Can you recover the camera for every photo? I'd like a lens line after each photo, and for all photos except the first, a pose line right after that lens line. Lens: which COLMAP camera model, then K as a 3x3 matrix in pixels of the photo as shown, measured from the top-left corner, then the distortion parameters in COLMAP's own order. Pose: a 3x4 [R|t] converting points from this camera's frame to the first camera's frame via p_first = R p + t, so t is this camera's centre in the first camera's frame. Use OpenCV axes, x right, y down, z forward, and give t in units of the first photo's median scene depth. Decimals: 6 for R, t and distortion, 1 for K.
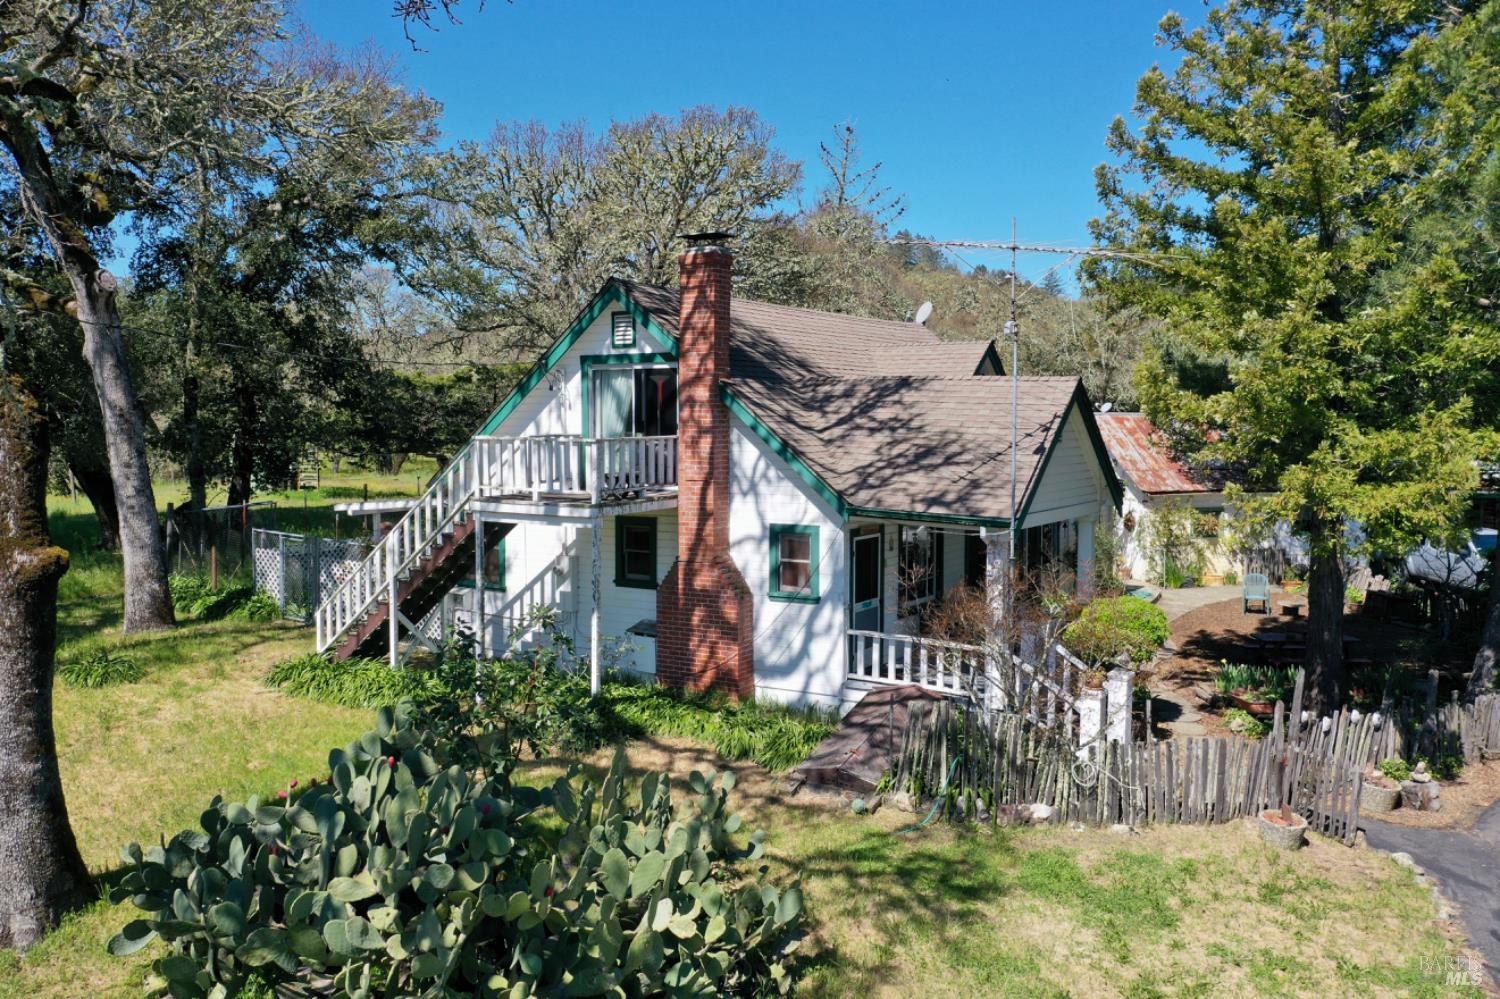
lens RADIAL K [[1260.0, 0, 749.1], [0, 1260.0, 481.3], [0, 0, 1]] dist [-0.000261, 0.002433]
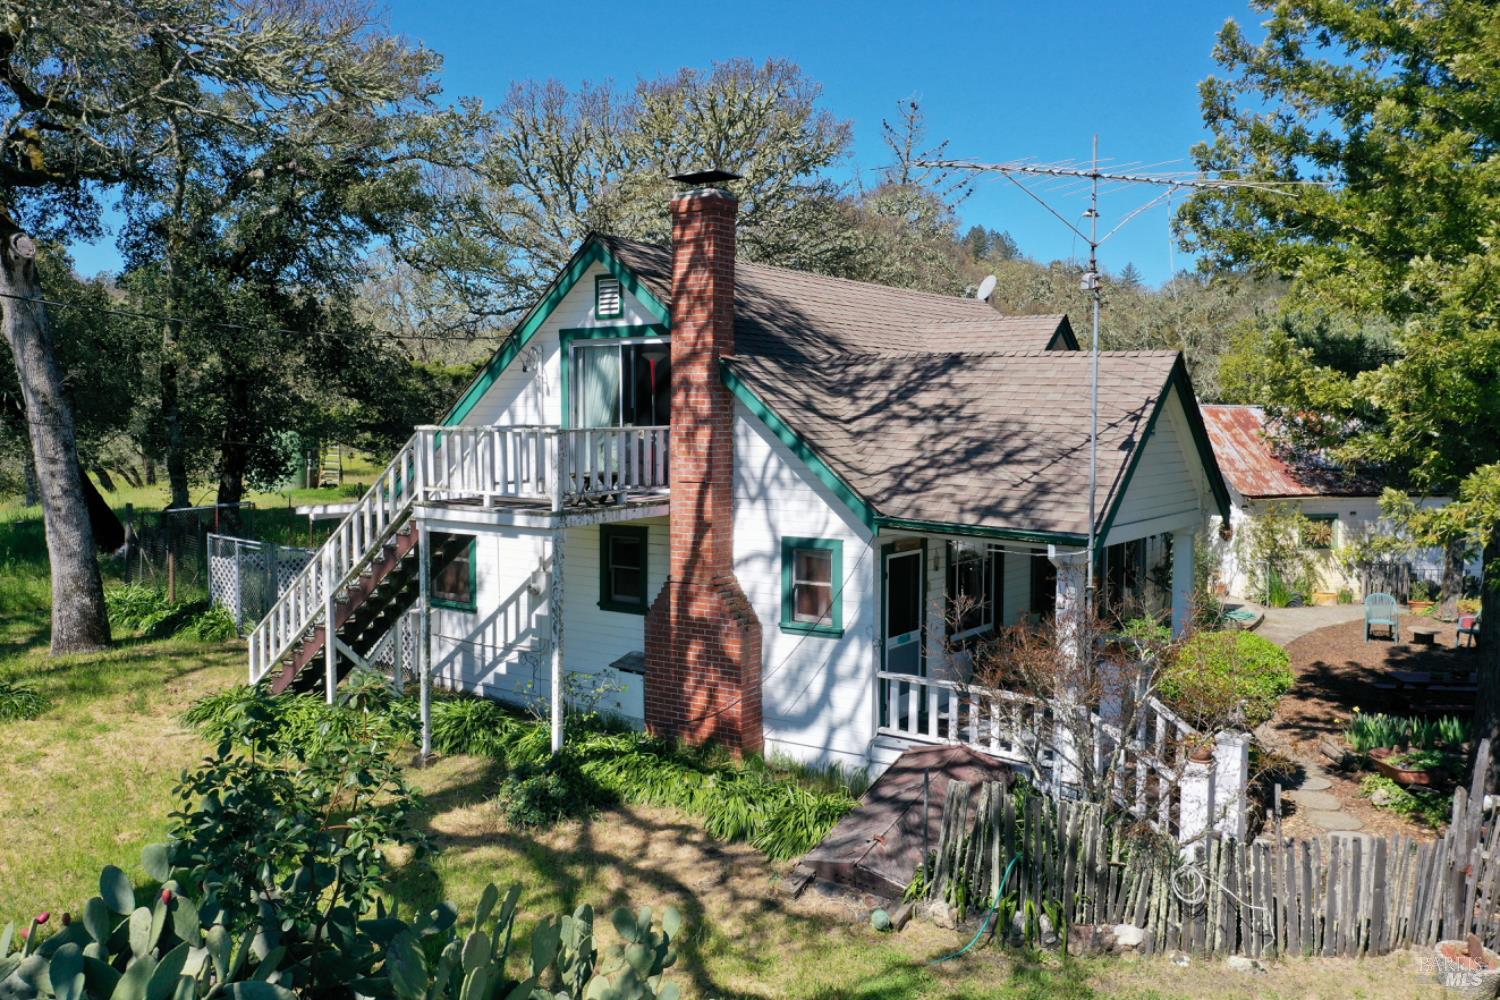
lens RADIAL K [[1260.0, 0, 749.1], [0, 1260.0, 481.8], [0, 0, 1]] dist [-0.000261, 0.002433]
pose [[0.998368, 0.004212, -0.056948, 0.040198], [-0.004109, 0.999990, 0.001933, -0.002525], [0.056955, -0.001696, 0.998375, 0.199639]]
